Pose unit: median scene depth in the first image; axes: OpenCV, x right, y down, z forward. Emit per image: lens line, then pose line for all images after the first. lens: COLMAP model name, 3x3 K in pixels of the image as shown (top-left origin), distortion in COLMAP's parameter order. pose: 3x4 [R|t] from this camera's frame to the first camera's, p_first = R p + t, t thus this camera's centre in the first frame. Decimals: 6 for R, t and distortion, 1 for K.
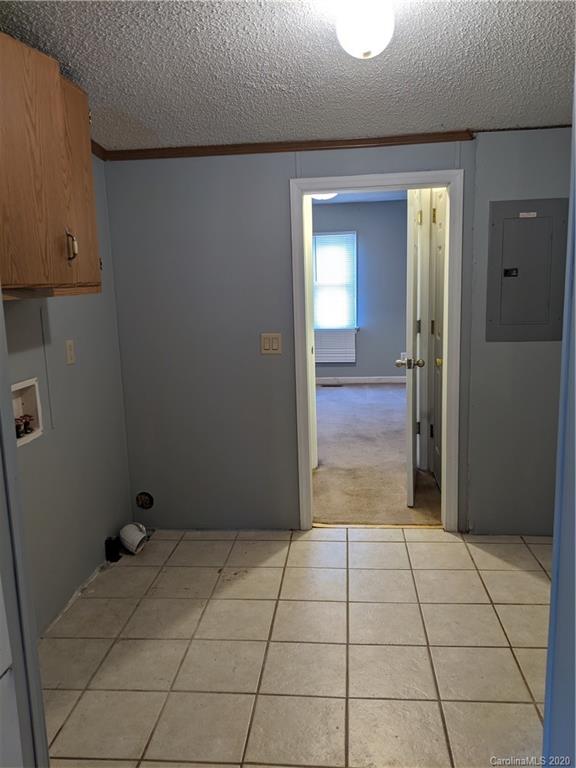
lens RADIAL K [[610.1, 0, 288.0], [0, 610.1, 384.0], [0, 0, 1]] dist [0.075545, -0.153173]
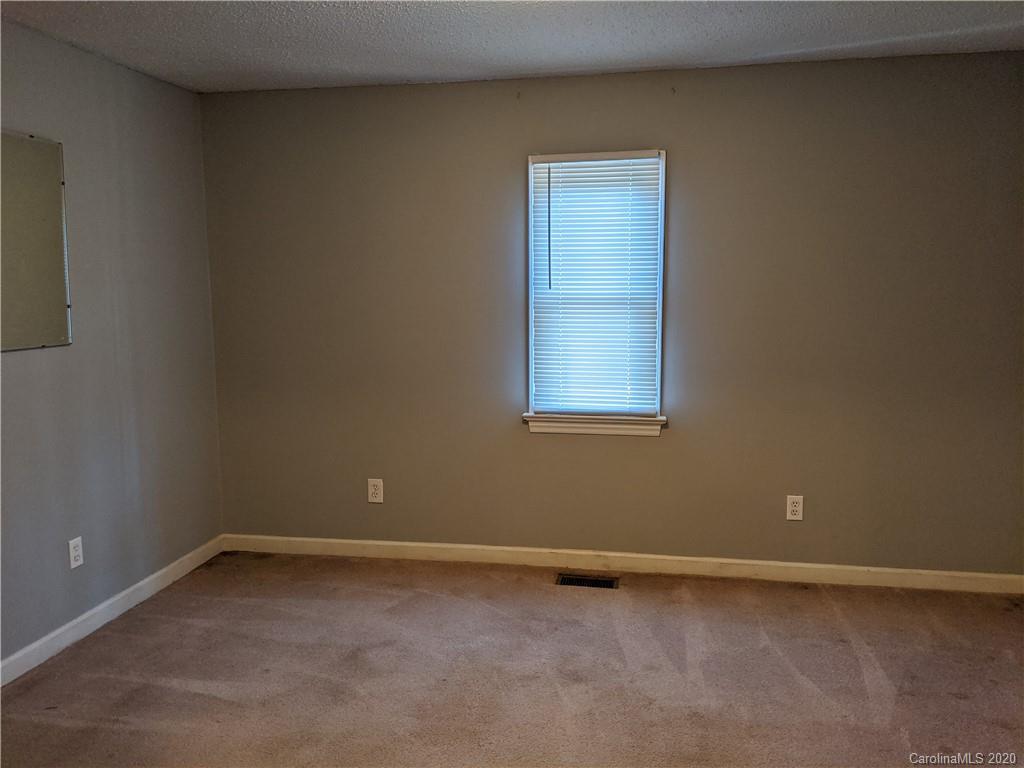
lens RADIAL K [[806.3, 0, 512.0], [0, 806.3, 384.0], [0, 0, 1]] dist [0.082715, -0.090806]
pose [[0.996260, 0.026641, -0.082197, 0.064979], [-0.031141, 0.998058, -0.053951, -0.085050], [0.080600, 0.056308, 0.995155, 0.525861]]
